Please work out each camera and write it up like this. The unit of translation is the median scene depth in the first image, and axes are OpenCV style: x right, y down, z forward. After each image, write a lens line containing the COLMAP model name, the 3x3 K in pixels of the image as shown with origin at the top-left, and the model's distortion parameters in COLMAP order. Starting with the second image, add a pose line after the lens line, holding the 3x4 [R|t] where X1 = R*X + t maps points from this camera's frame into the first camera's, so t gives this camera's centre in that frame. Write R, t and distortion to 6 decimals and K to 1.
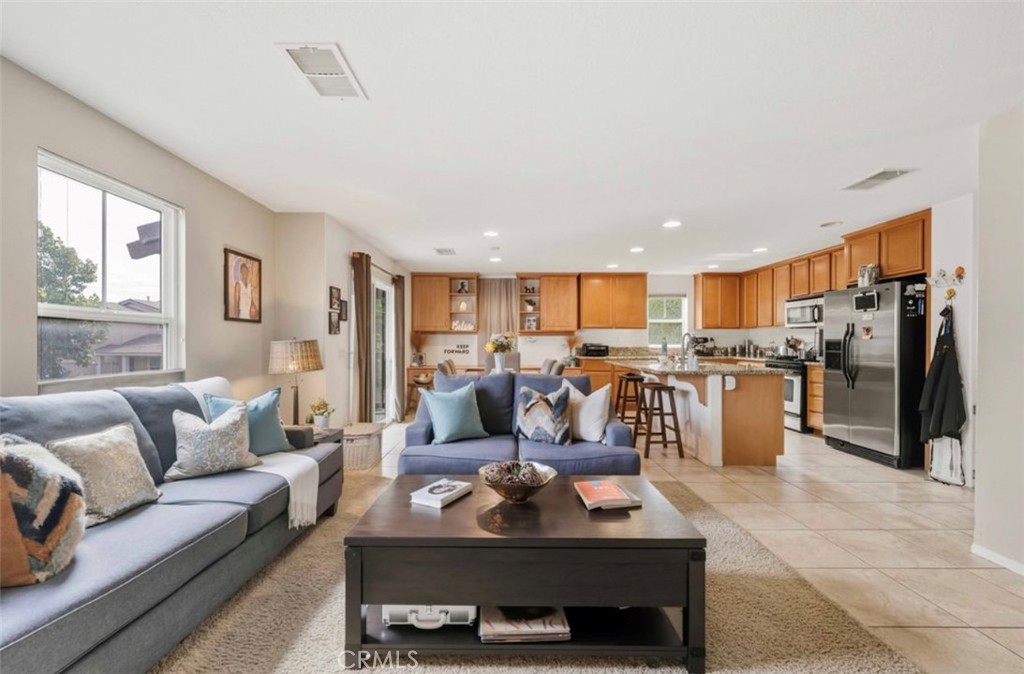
lens RADIAL K [[421.7, 0, 509.1], [0, 421.7, 342.6], [0, 0, 1]] dist [0.001175, 0.000128]
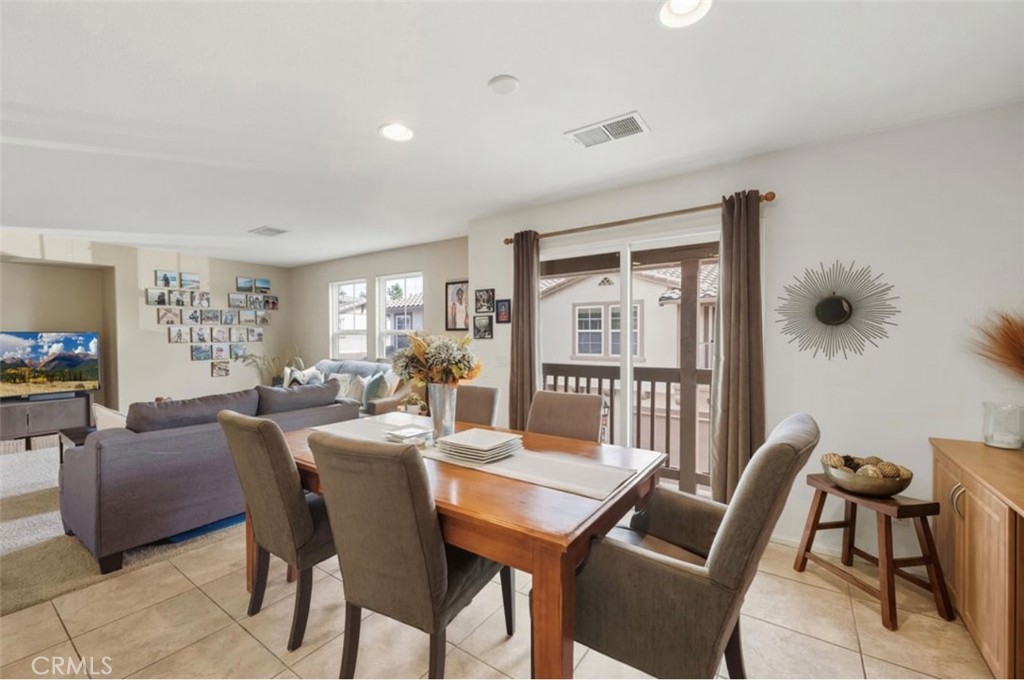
lens RADIAL K [[427.1, 0, 512.0], [0, 427.1, 347.1], [0, 0, 1]] dist [-0.001974, -0.000398]
pose [[-0.584247, 0.016482, -0.811408, 0.215346], [-0.003007, 0.999743, 0.022473, -0.015058], [0.811570, 0.015570, -0.584048, 1.052818]]
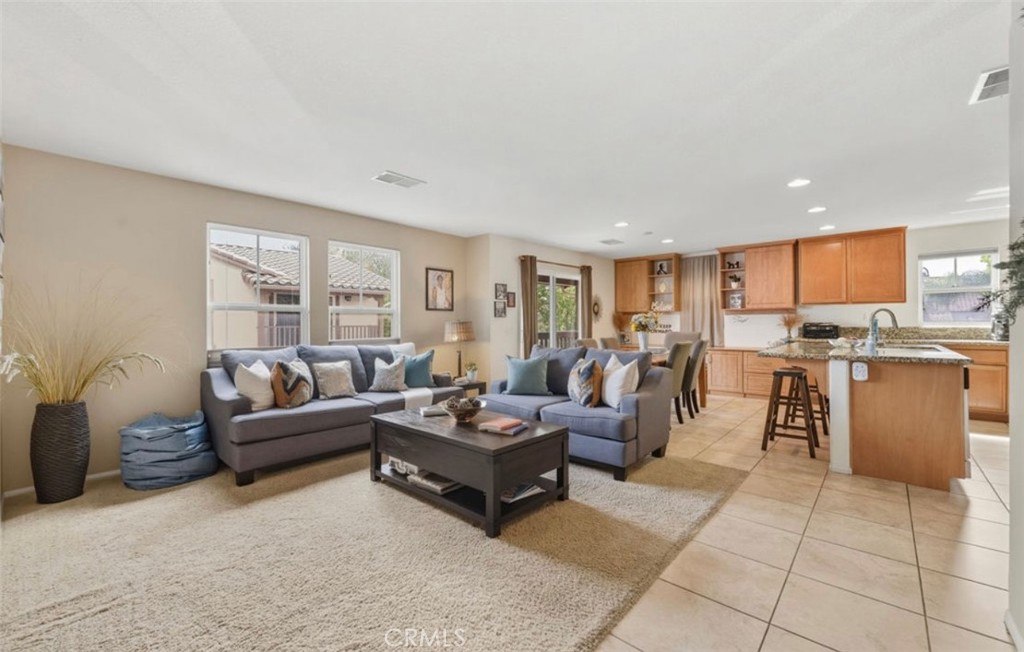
lens RADIAL K [[424.3, 0, 507.3], [0, 424.3, 323.1], [0, 0, 1]] dist [-0.001736, -0.000470]
pose [[0.743857, -0.004341, -0.668324, 0.358317], [0.004579, 0.999989, -0.001398, 0.001399], [0.668323, -0.002020, 0.743869, -0.025229]]
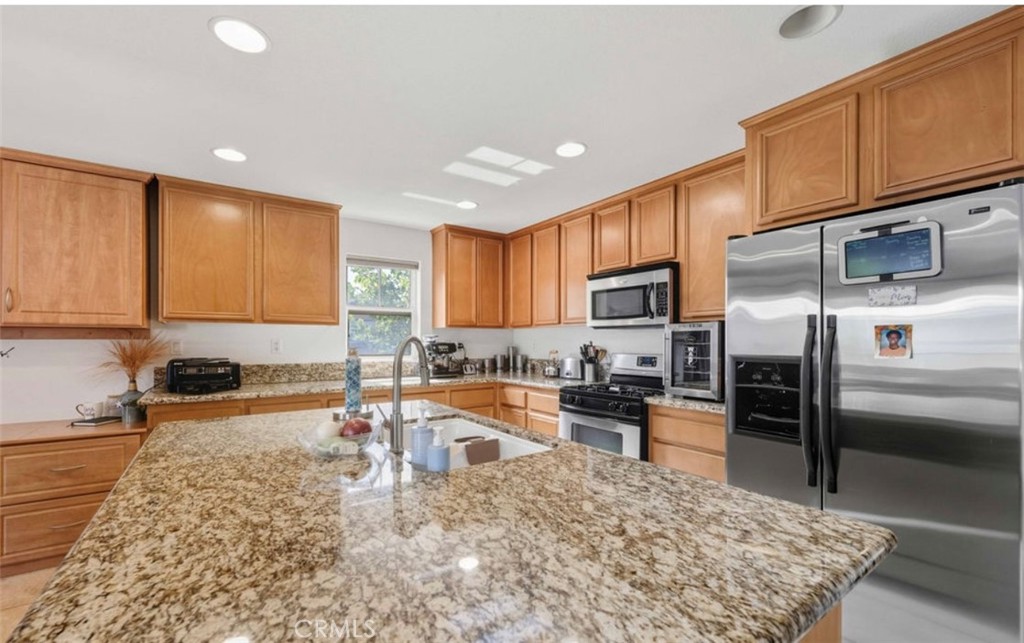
lens RADIAL K [[423.7, 0, 510.3], [0, 423.7, 340.8], [0, 0, 1]] dist [0.000515, 0.000100]
pose [[0.826639, 0.000431, 0.562732, 0.258169], [0.001834, 0.999992, -0.003459, -0.015524], [-0.562729, 0.003892, 0.826632, 0.591549]]
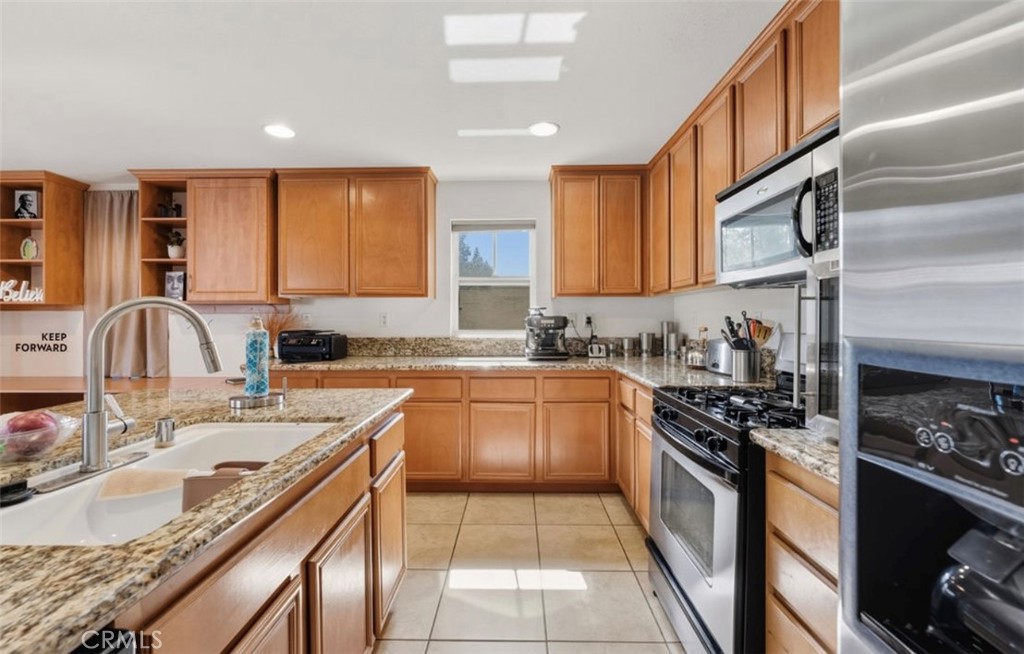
lens RADIAL K [[421.9, 0, 508.7], [0, 421.9, 319.0], [0, 0, 1]] dist [0.000799, 0.000061]
pose [[0.999629, -0.001666, -0.027184, 0.500253], [0.001560, 0.999991, -0.003909, -0.009561], [0.027190, 0.003865, 0.999623, 0.671051]]
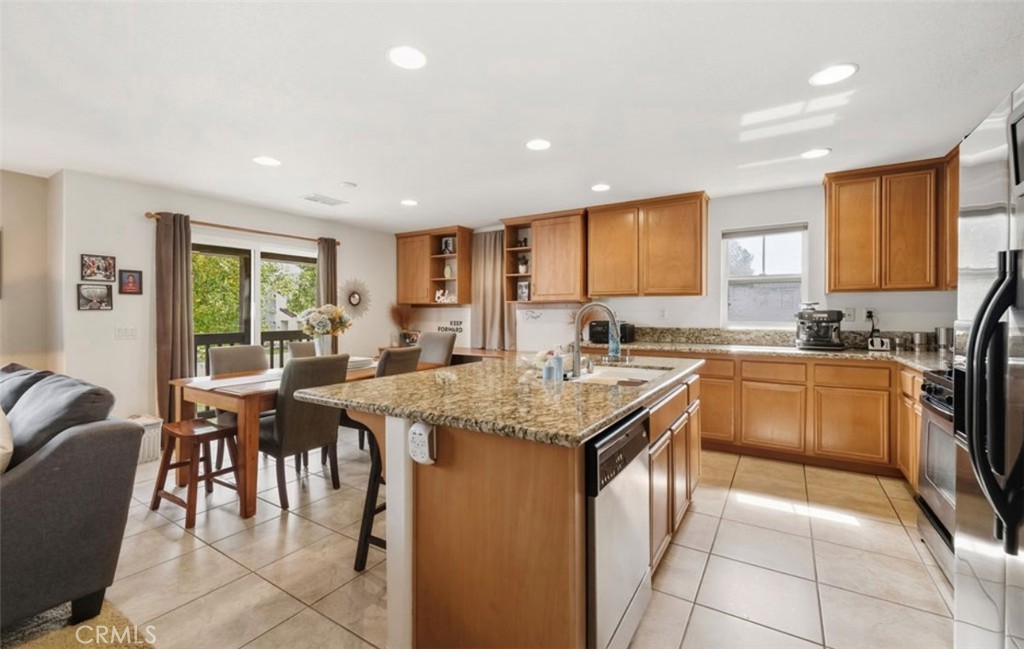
lens RADIAL K [[434.8, 0, 507.5], [0, 434.8, 314.8], [0, 0, 1]] dist [-0.000209, -0.000206]
pose [[0.838936, 0.002539, -0.544224, 0.499115], [-0.002591, 0.999996, 0.000672, -0.008614], [0.544224, 0.000847, 0.838939, 0.465733]]
